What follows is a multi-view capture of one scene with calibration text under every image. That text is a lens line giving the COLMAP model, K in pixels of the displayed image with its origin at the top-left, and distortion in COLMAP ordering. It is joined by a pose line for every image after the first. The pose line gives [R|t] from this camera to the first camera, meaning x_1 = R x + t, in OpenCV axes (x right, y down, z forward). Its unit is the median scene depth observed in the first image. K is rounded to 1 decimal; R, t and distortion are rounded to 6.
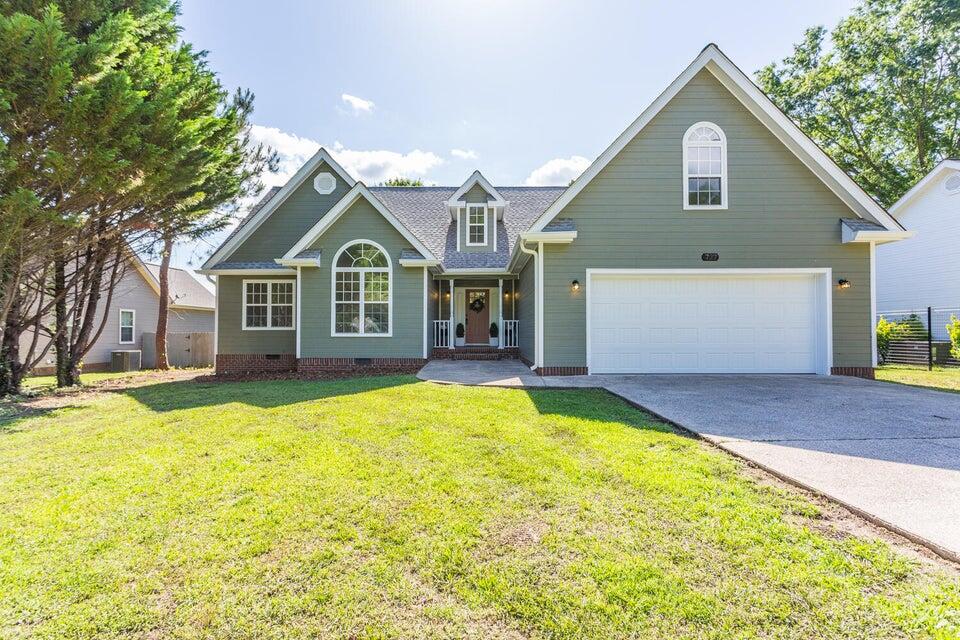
lens RADIAL K [[452.3, 0, 478.6], [0, 452.3, 319.8], [0, 0, 1]] dist [0.014232, -0.006899]
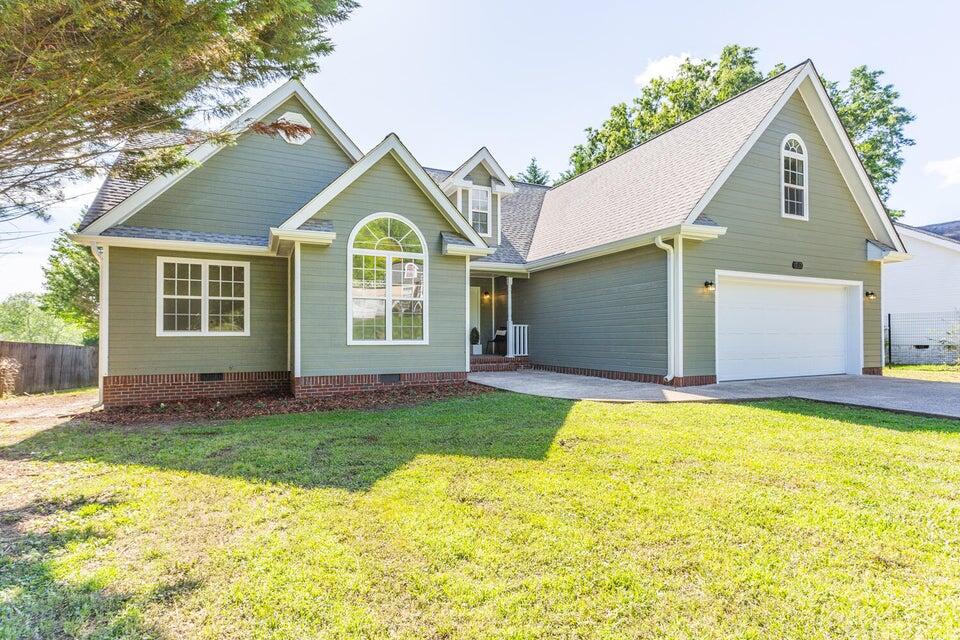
lens RADIAL K [[464.6, 0, 475.5], [0, 464.6, 330.4], [0, 0, 1]] dist [0.004652, 0.000395]
pose [[0.905511, 0.004239, 0.424301, -0.450232], [-0.008880, 0.999920, 0.008962, 0.005649], [-0.424229, -0.011883, 0.905477, 0.255043]]
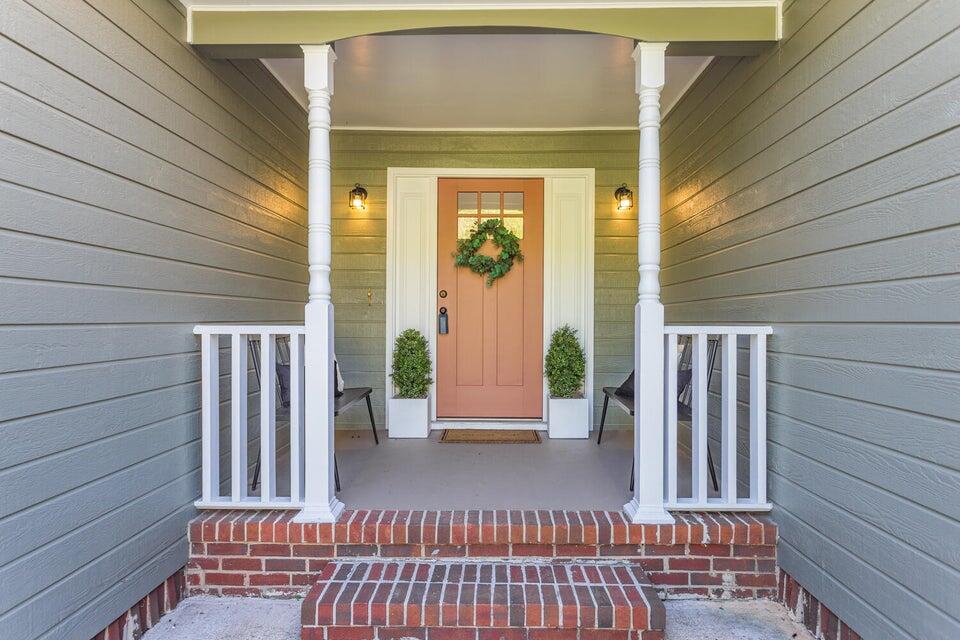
lens RADIAL K [[621.6, 0, 480.0], [0, 621.6, 320.0], [0, 0, 1]] dist [0.001130, 0.000260]
pose [[0.999831, 0.004029, -0.017959, -0.003292], [-0.003584, 0.999687, 0.024746, -0.006202], [0.018053, -0.024677, 0.999532, 0.920008]]
